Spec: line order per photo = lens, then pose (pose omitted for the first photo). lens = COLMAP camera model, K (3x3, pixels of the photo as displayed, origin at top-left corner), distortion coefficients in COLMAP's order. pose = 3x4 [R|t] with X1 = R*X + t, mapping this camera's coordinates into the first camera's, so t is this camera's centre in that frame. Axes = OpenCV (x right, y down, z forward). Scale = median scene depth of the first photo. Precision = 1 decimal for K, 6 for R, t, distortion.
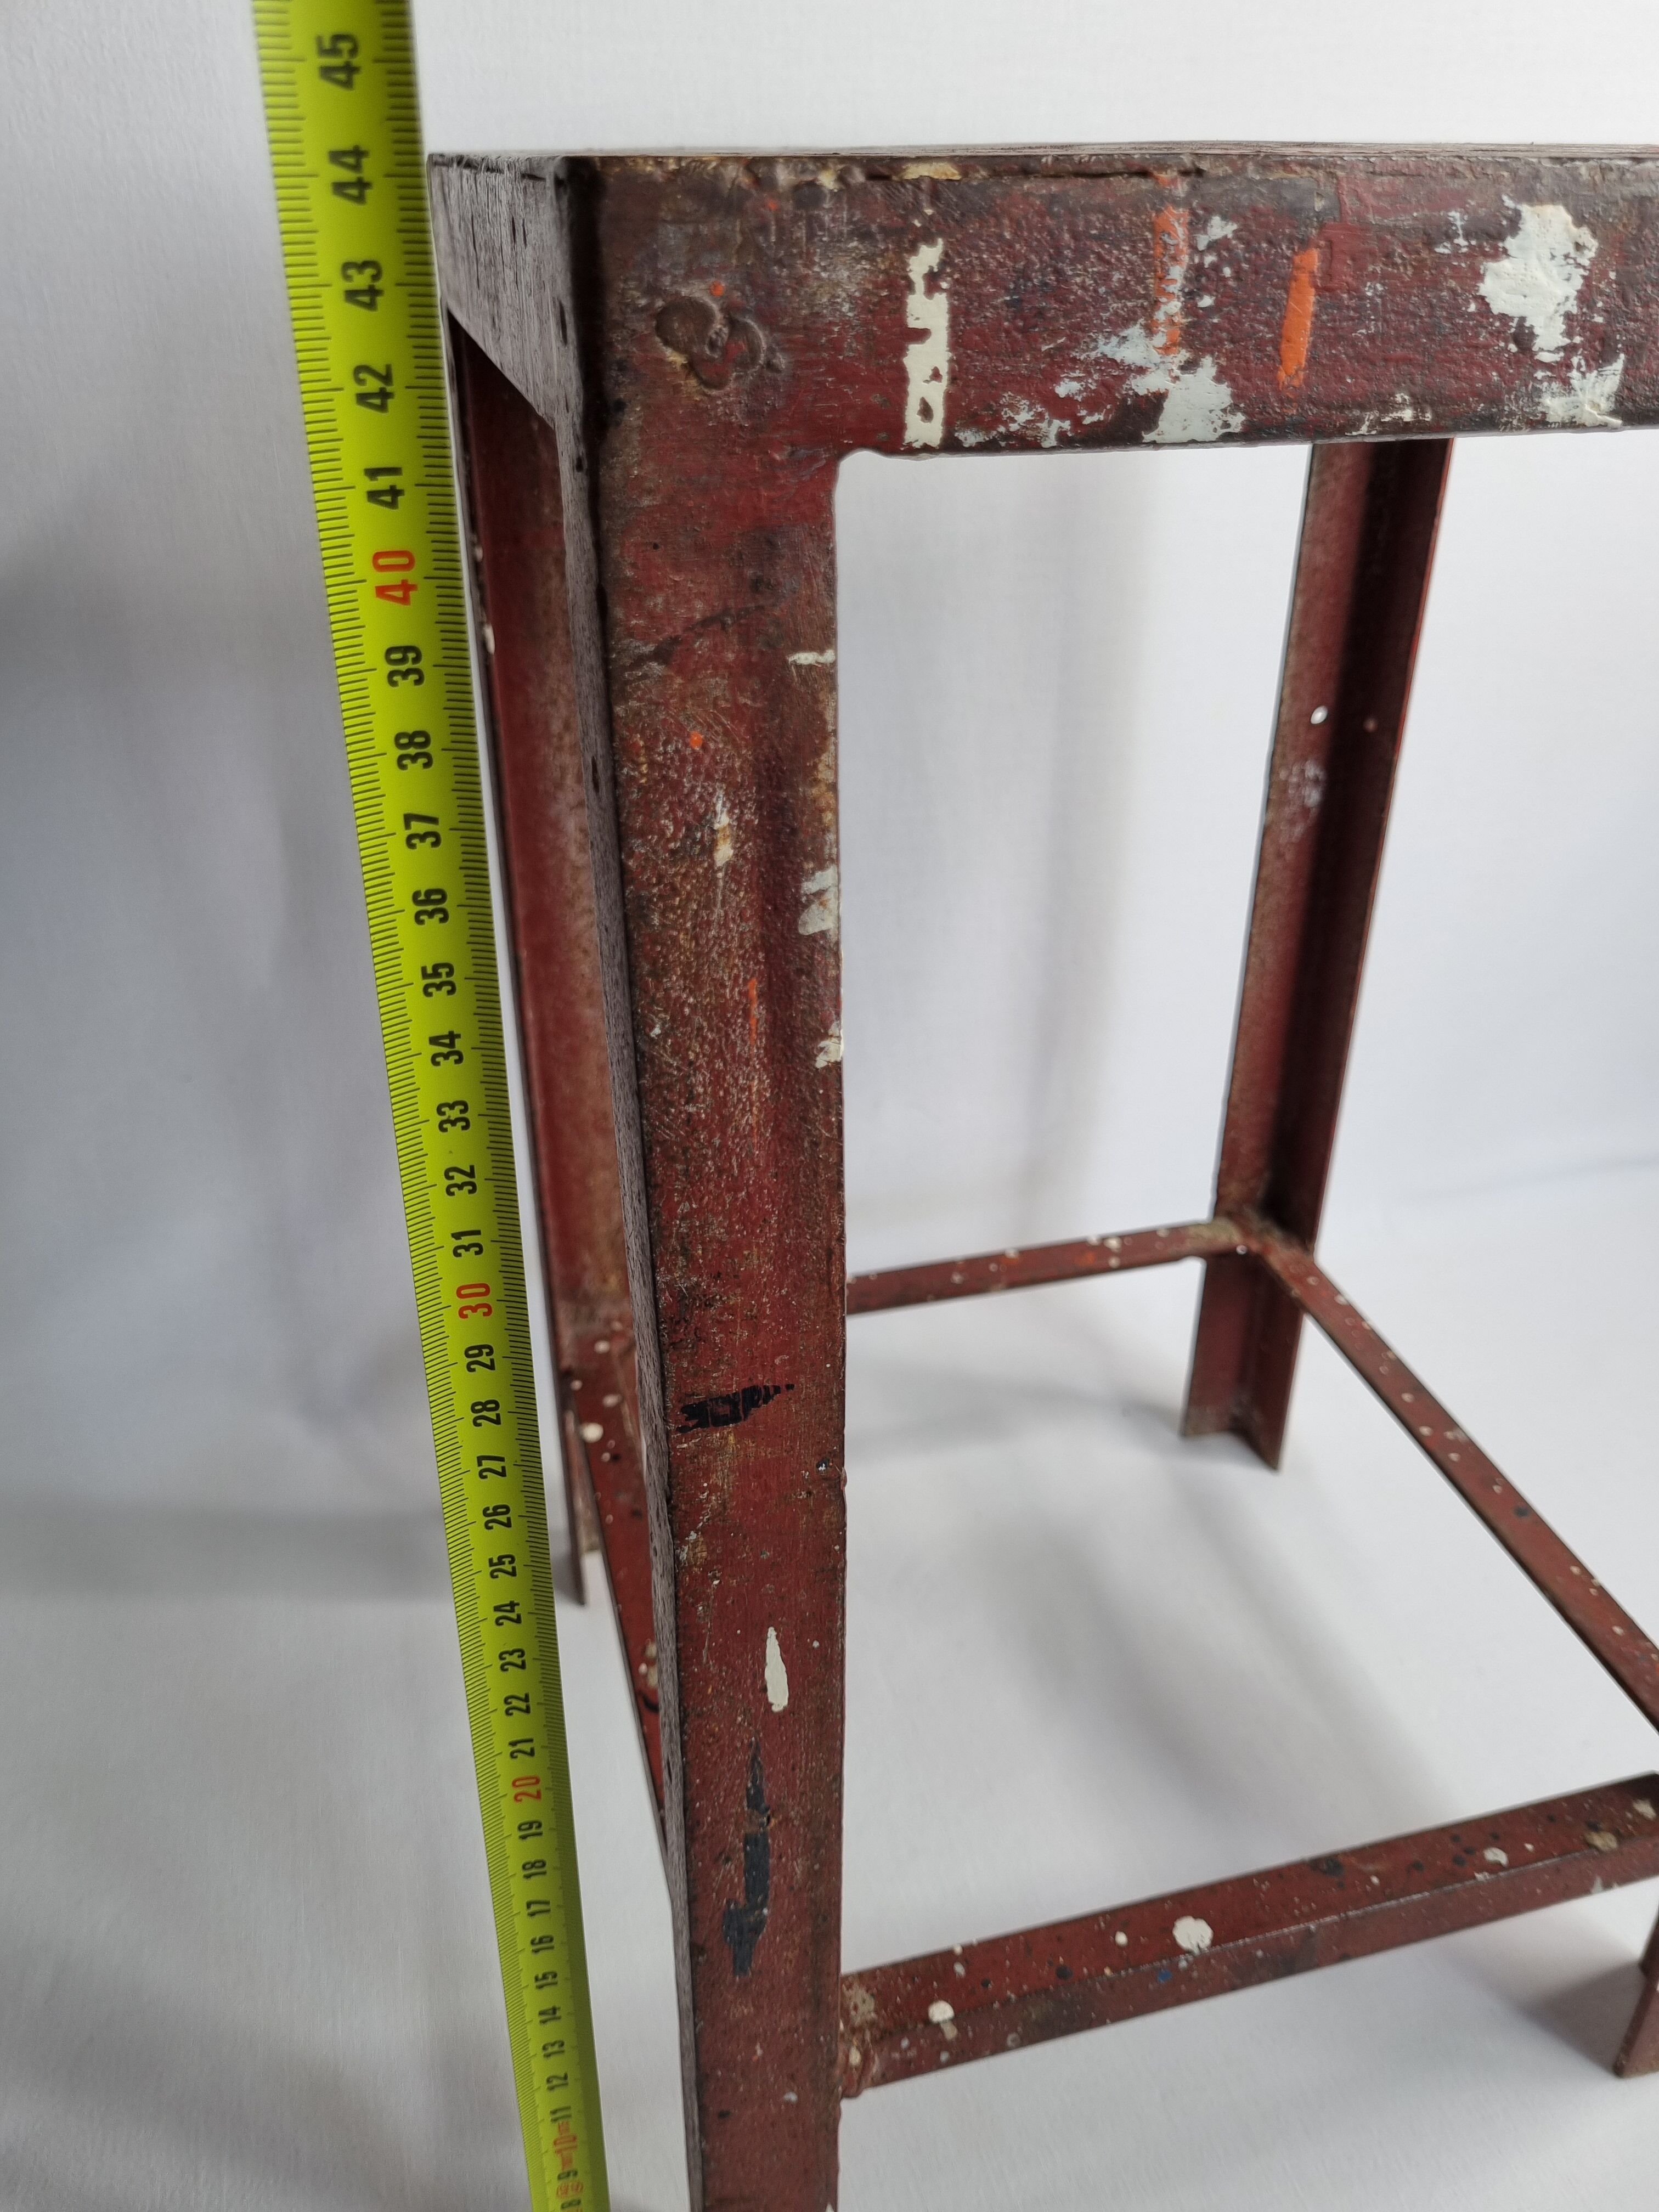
lens RADIAL K [[1689.8, 0, 834.0], [0, 1689.8, 1097.5], [0, 0, 1]] dist [0.014881, -0.013365]
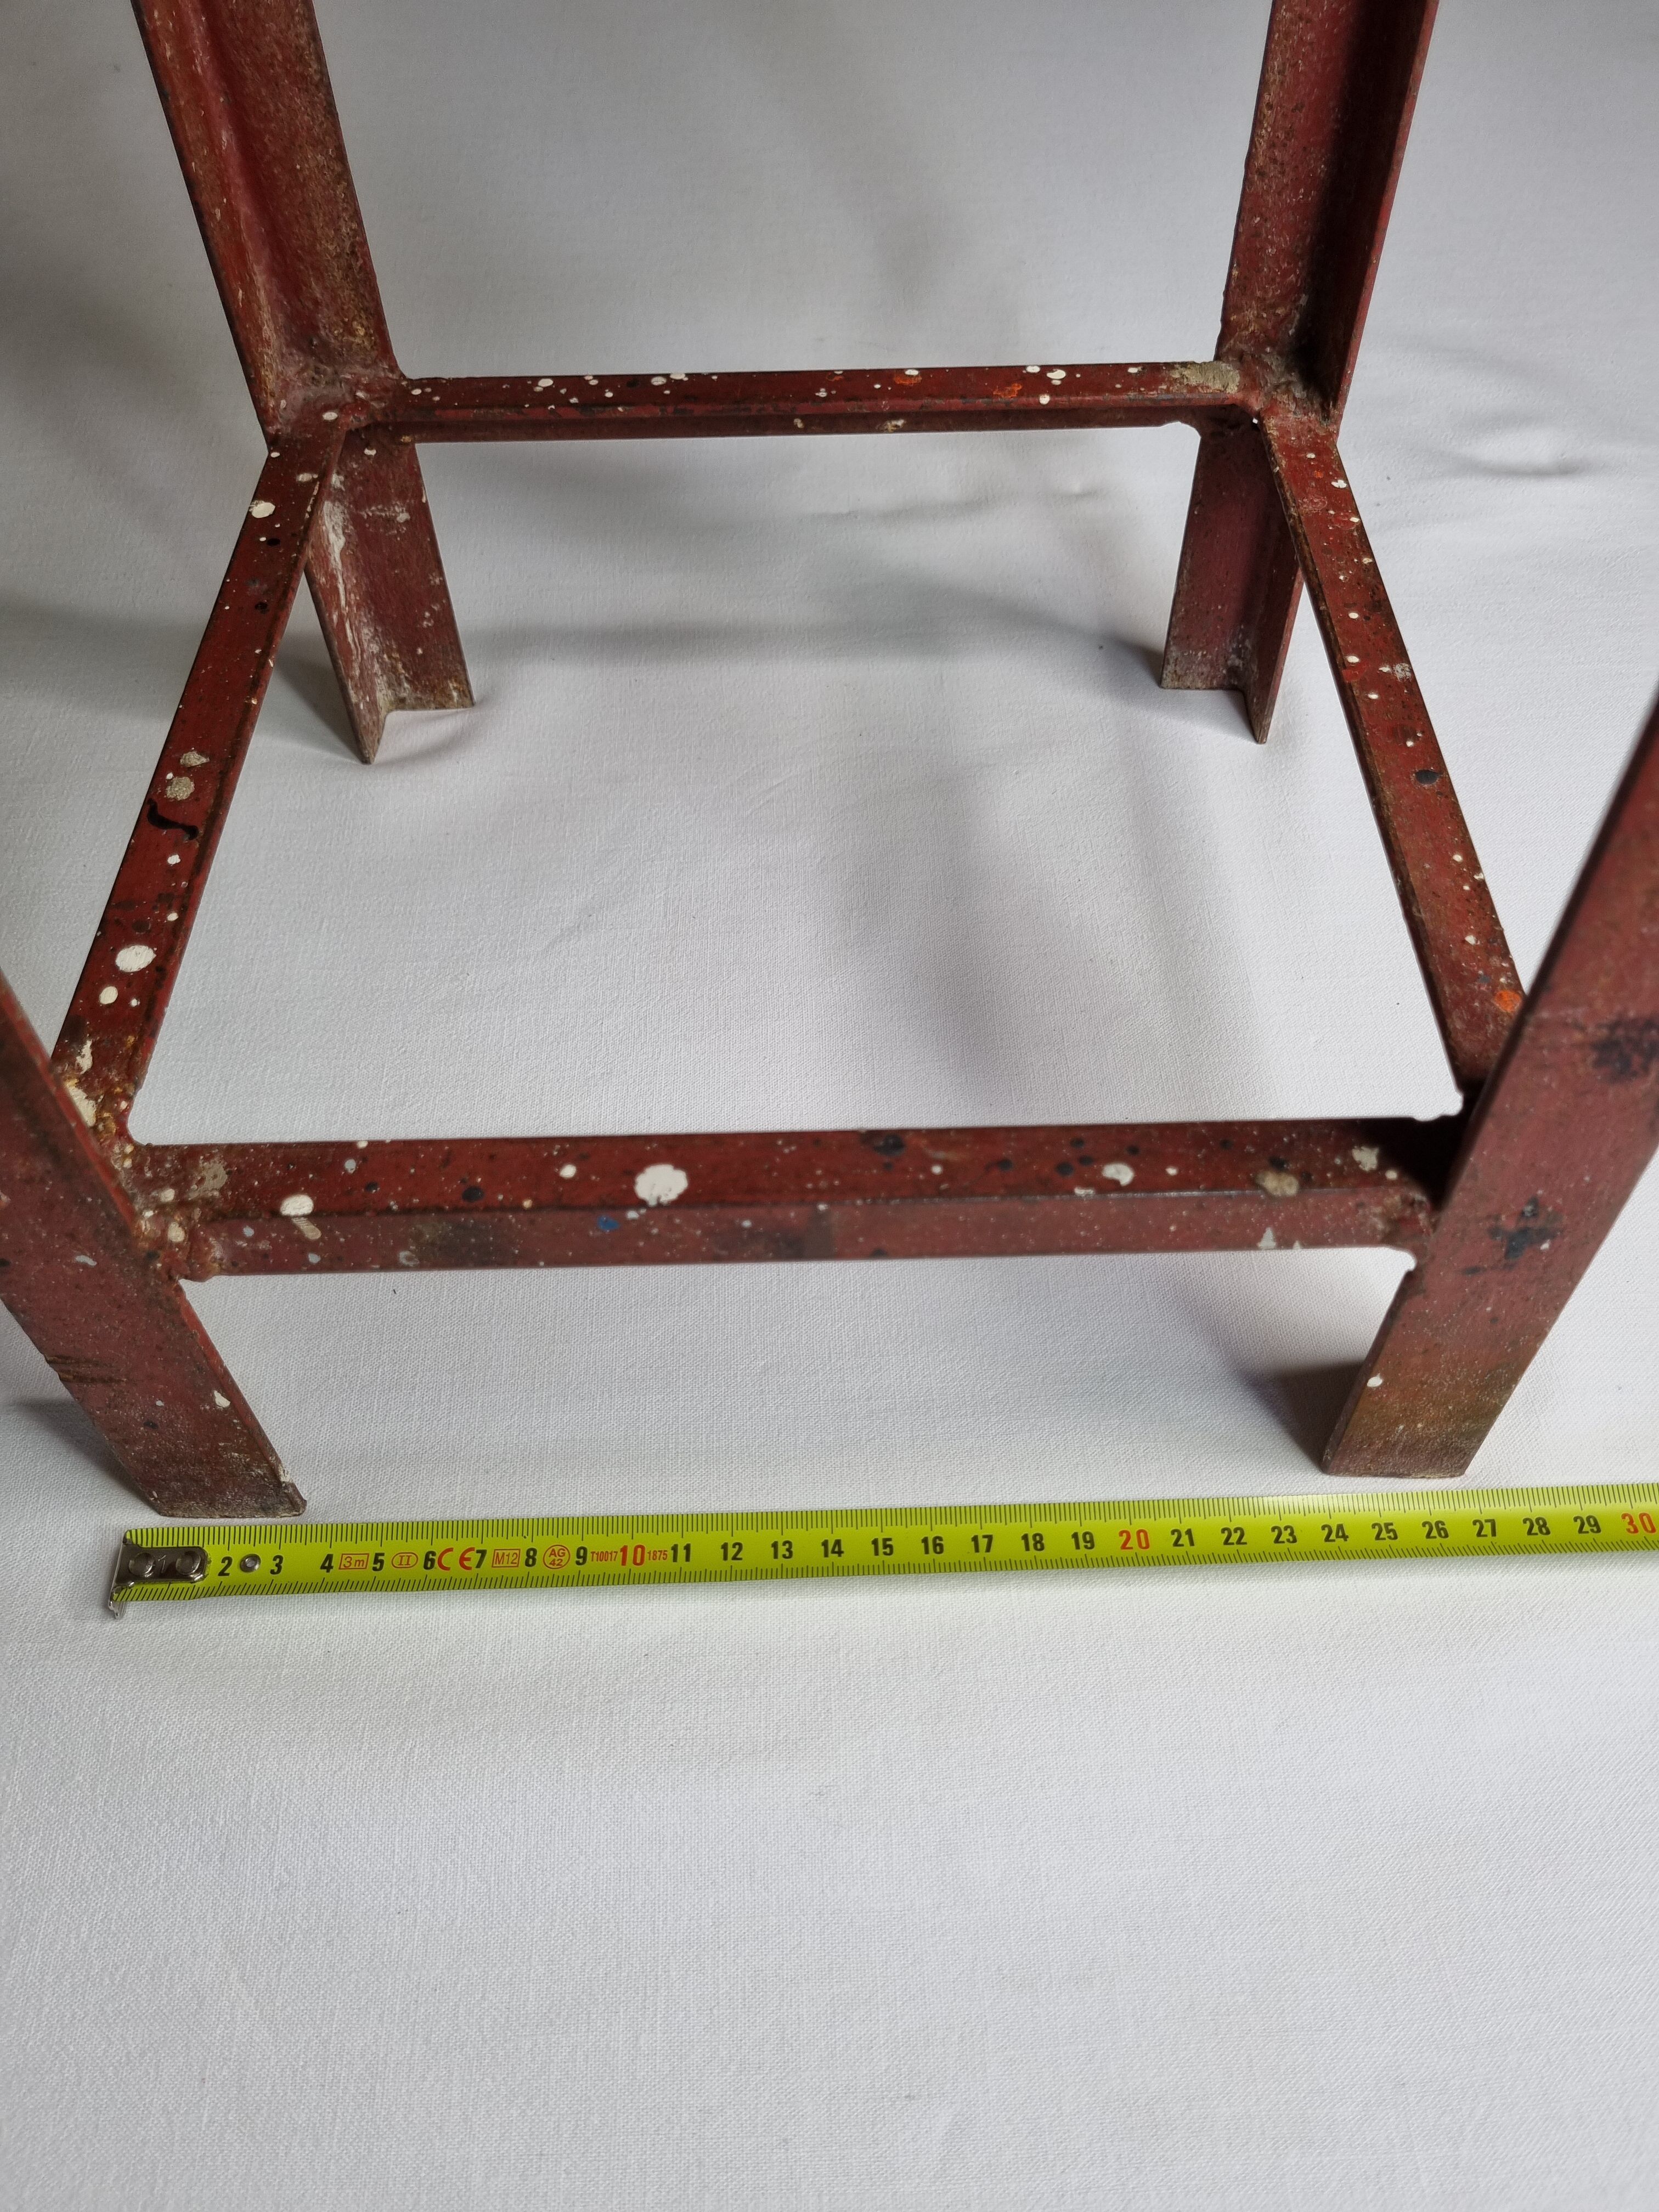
lens RADIAL K [[1689.8, 0, 834.2], [0, 1689.8, 1100.5], [0, 0, 1]] dist [0.014881, -0.013365]
pose [[0.971485, 0.180355, -0.153913, 0.375150], [-0.107717, 0.914007, 0.391137, 0.151046], [0.211221, -0.363405, 0.907371, 0.333516]]
